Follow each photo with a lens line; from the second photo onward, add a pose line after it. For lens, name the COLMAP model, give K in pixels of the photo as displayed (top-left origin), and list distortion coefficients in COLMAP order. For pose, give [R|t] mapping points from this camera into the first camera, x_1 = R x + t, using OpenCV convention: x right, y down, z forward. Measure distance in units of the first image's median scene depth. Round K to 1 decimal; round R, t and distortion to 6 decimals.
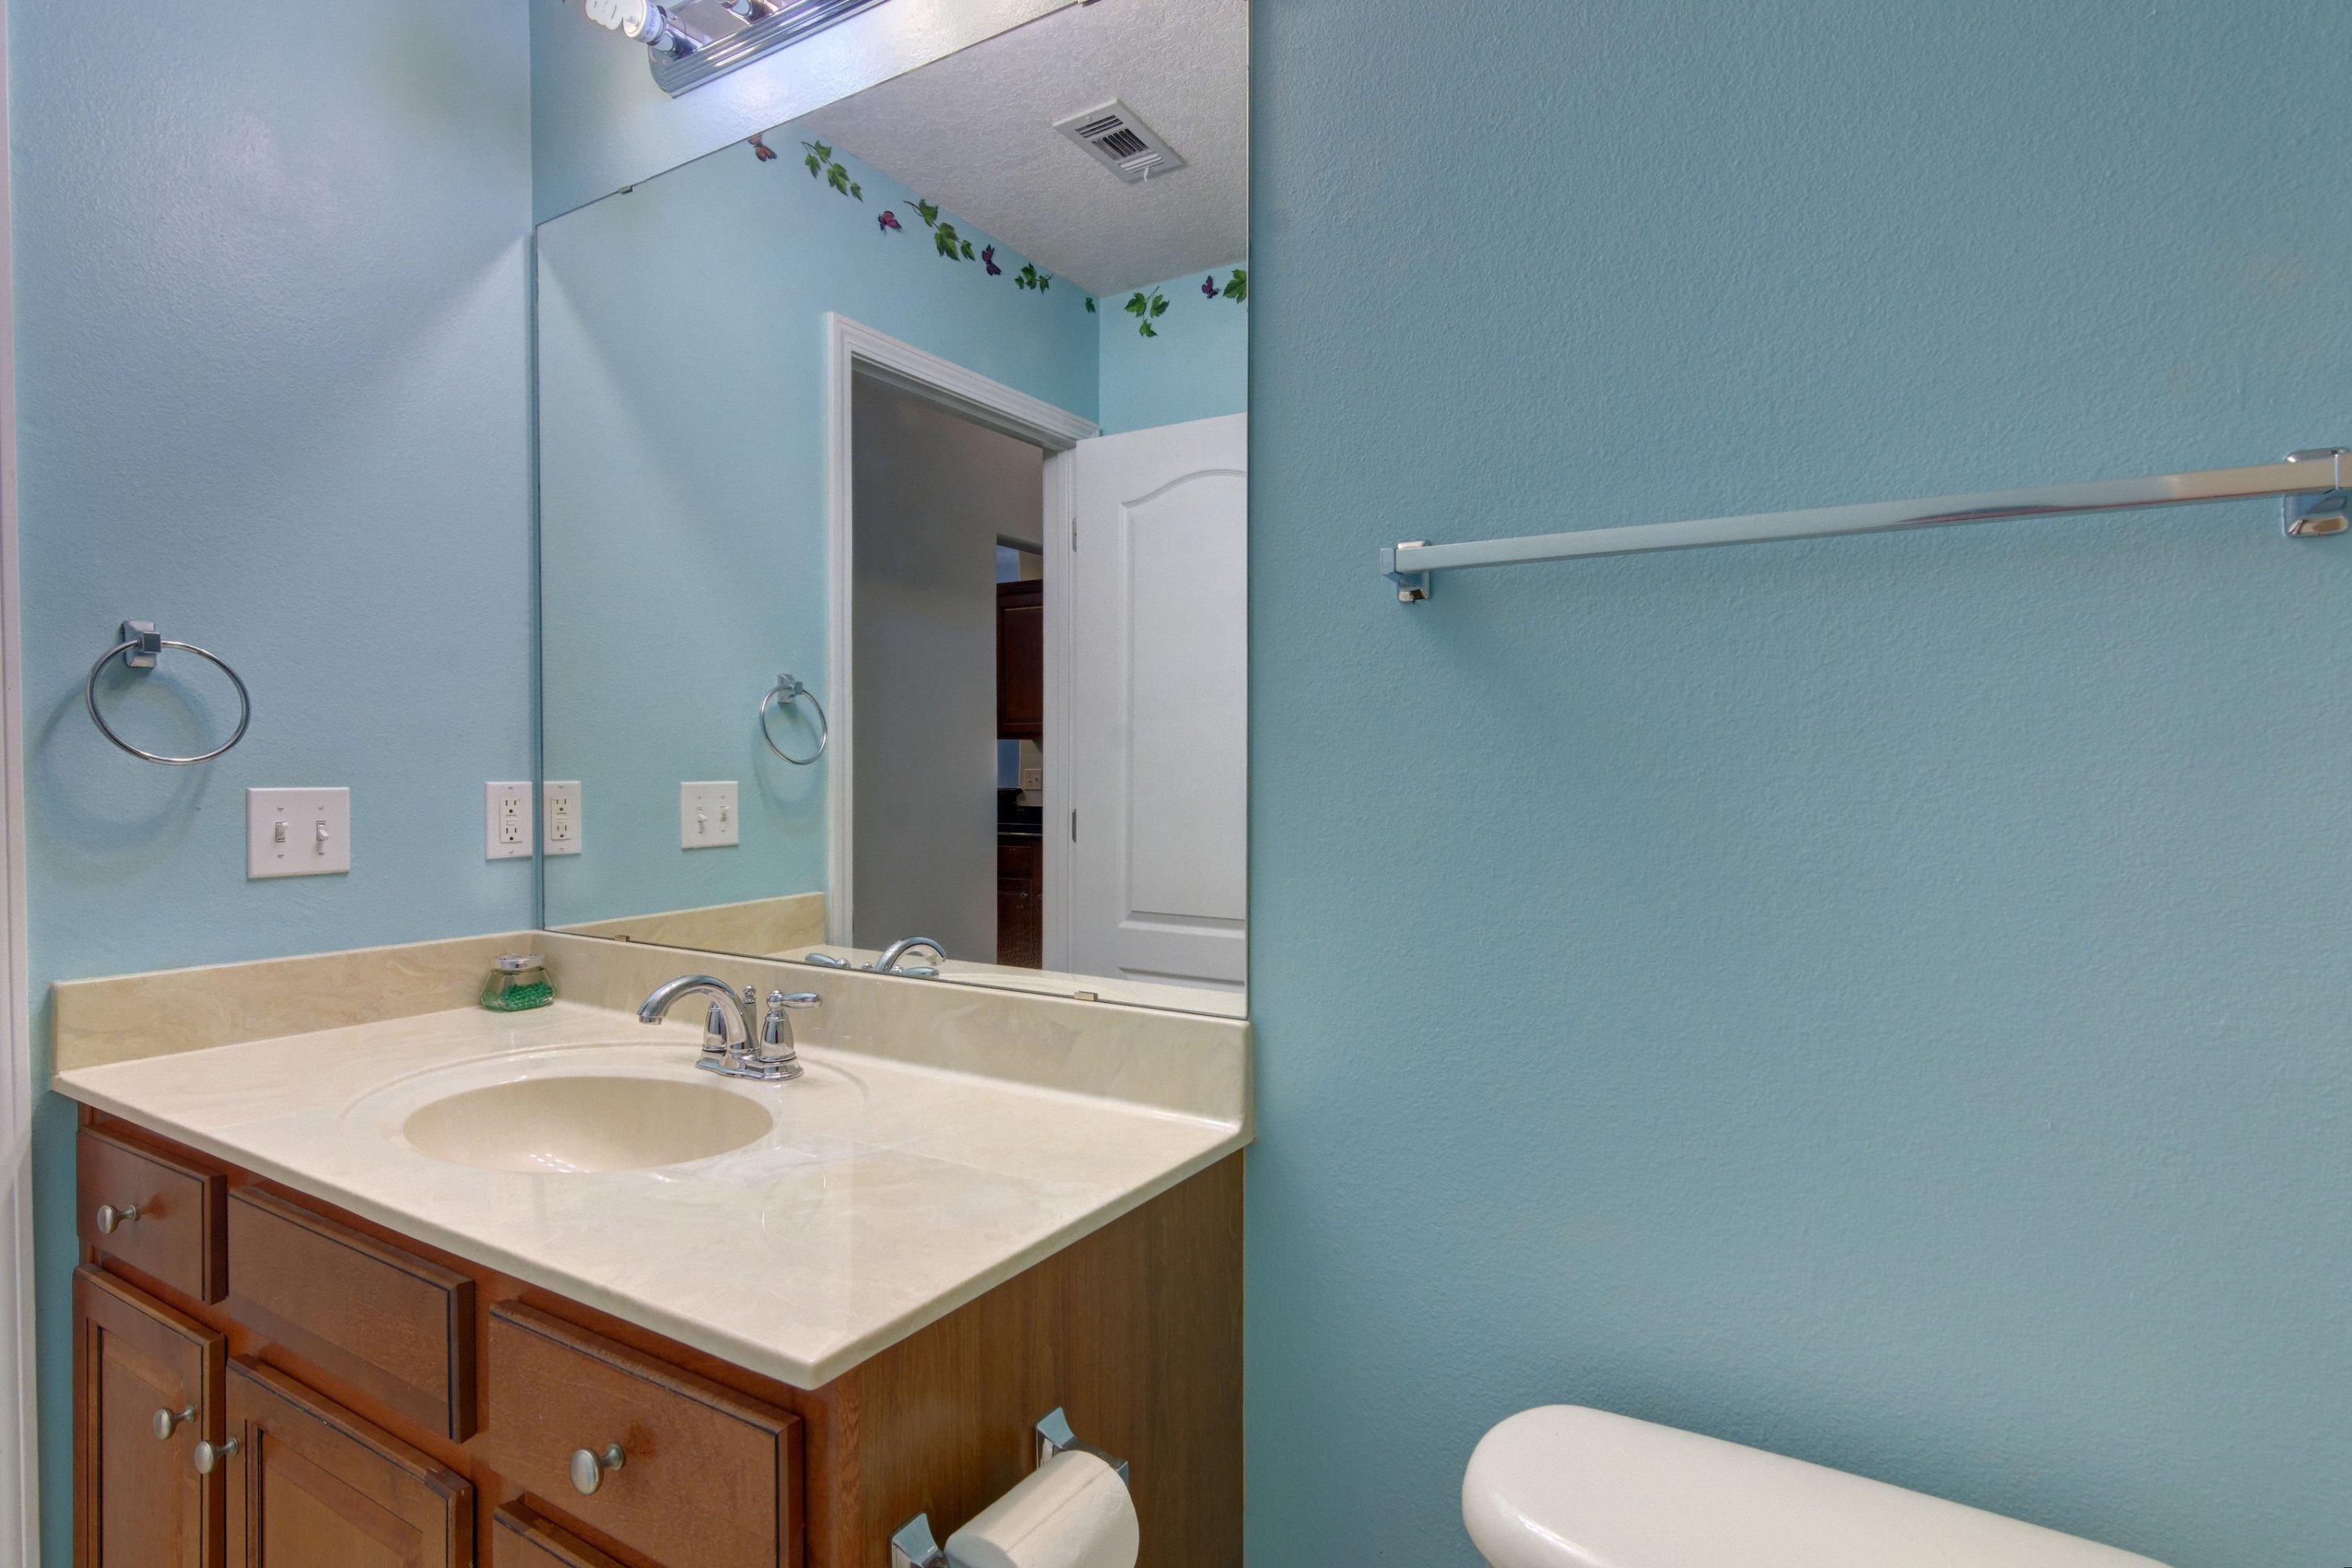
lens RADIAL K [[1180.9, 0, 1176.0], [0, 1180.9, 784.0], [0, 0, 1]] dist [-0.000673, -0.000239]
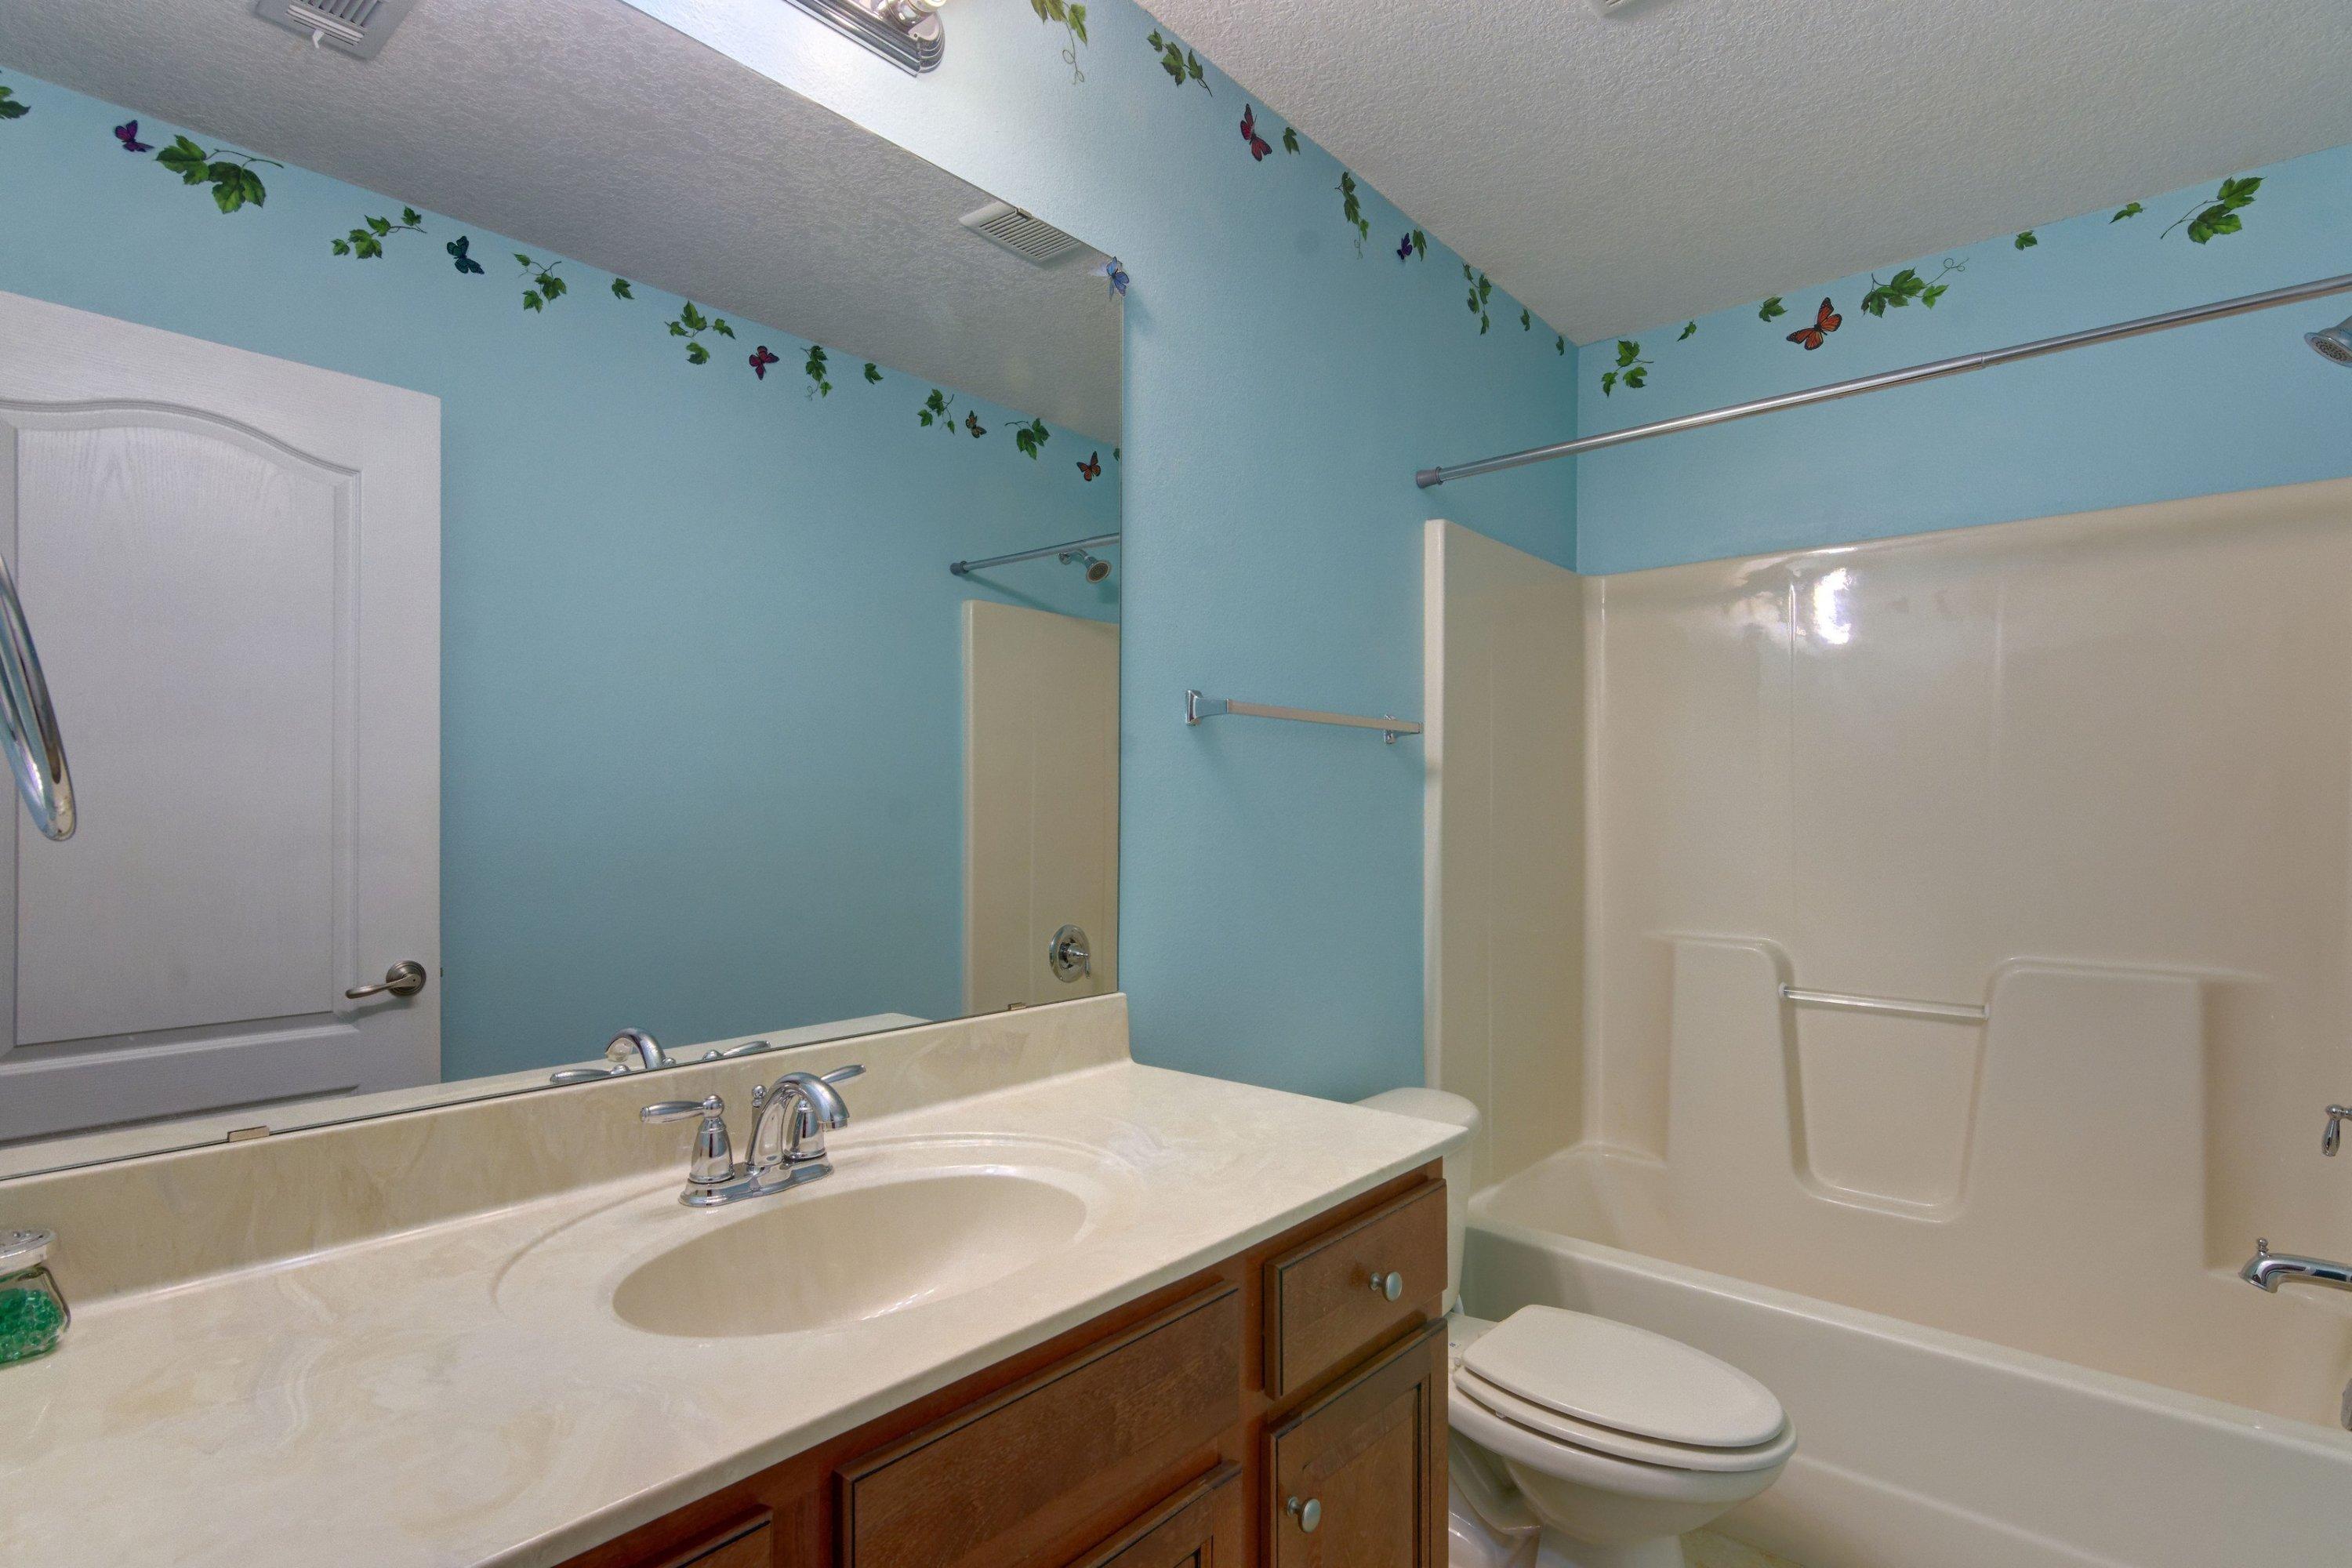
lens RADIAL K [[1142.2, 0, 1185.2], [0, 1142.2, 822.1], [0, 0, 1]] dist [0.002661, 0.000034]
pose [[0.160701, -0.005975, 0.986985, -1.177539], [0.012389, 0.999915, 0.004036, -0.016563], [-0.986925, 0.011580, 0.160761, 0.599945]]
